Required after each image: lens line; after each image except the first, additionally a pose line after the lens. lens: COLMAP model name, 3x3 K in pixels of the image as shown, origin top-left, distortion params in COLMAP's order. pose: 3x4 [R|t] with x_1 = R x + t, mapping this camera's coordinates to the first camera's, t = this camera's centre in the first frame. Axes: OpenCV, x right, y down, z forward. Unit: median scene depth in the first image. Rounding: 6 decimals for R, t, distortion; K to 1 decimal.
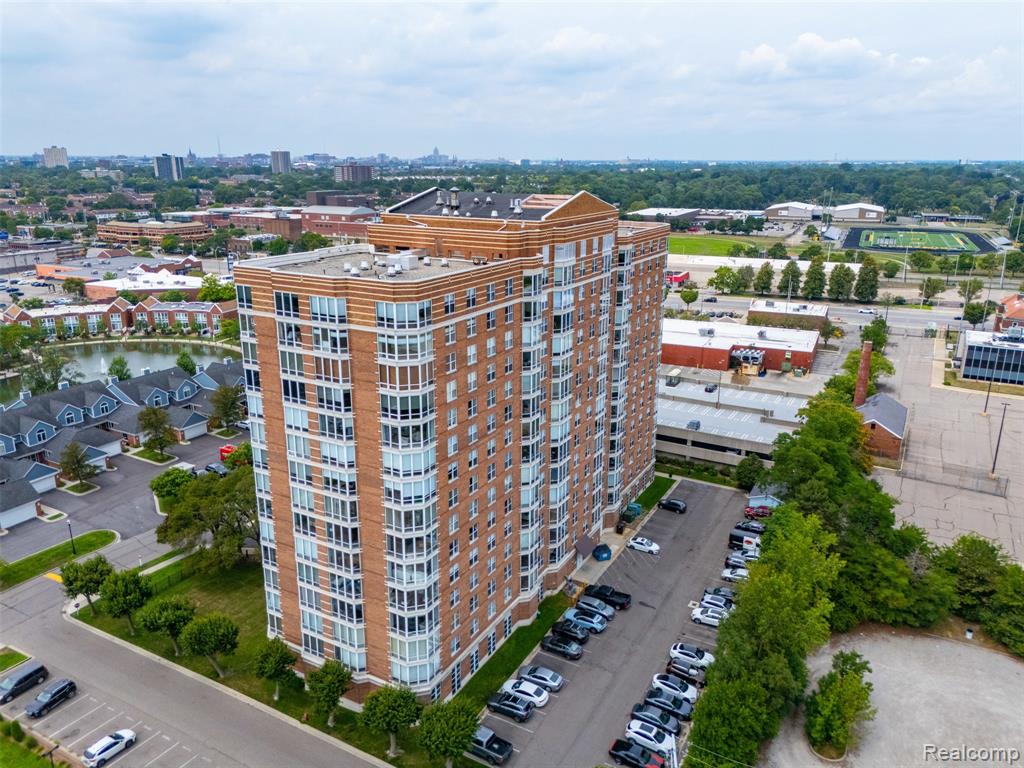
lens RADIAL K [[746.0, 0, 512.0], [0, 746.0, 384.0], [0, 0, 1]] dist [0.082784, -0.075887]
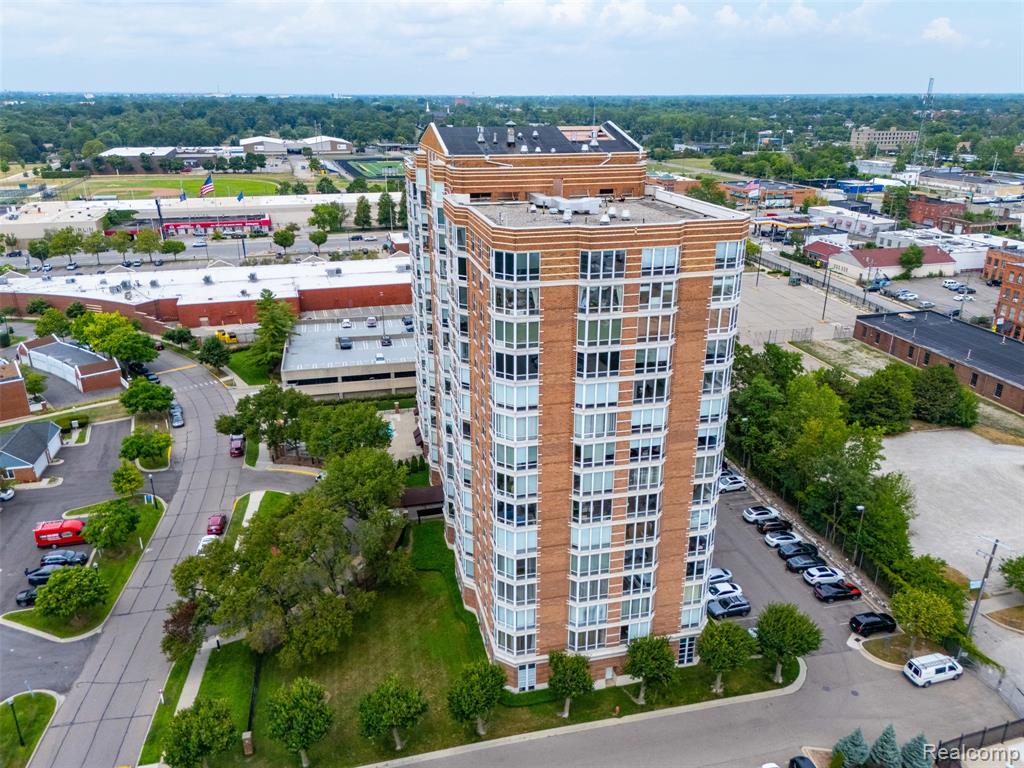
lens RADIAL K [[746.0, 0, 512.0], [0, 746.0, 384.0], [0, 0, 1]] dist [0.082784, -0.075887]
pose [[0.743045, -0.246310, 0.622266, -0.885661], [0.196700, 0.969118, 0.148724, -0.113883], [-0.639682, 0.011891, 0.768548, 0.387156]]
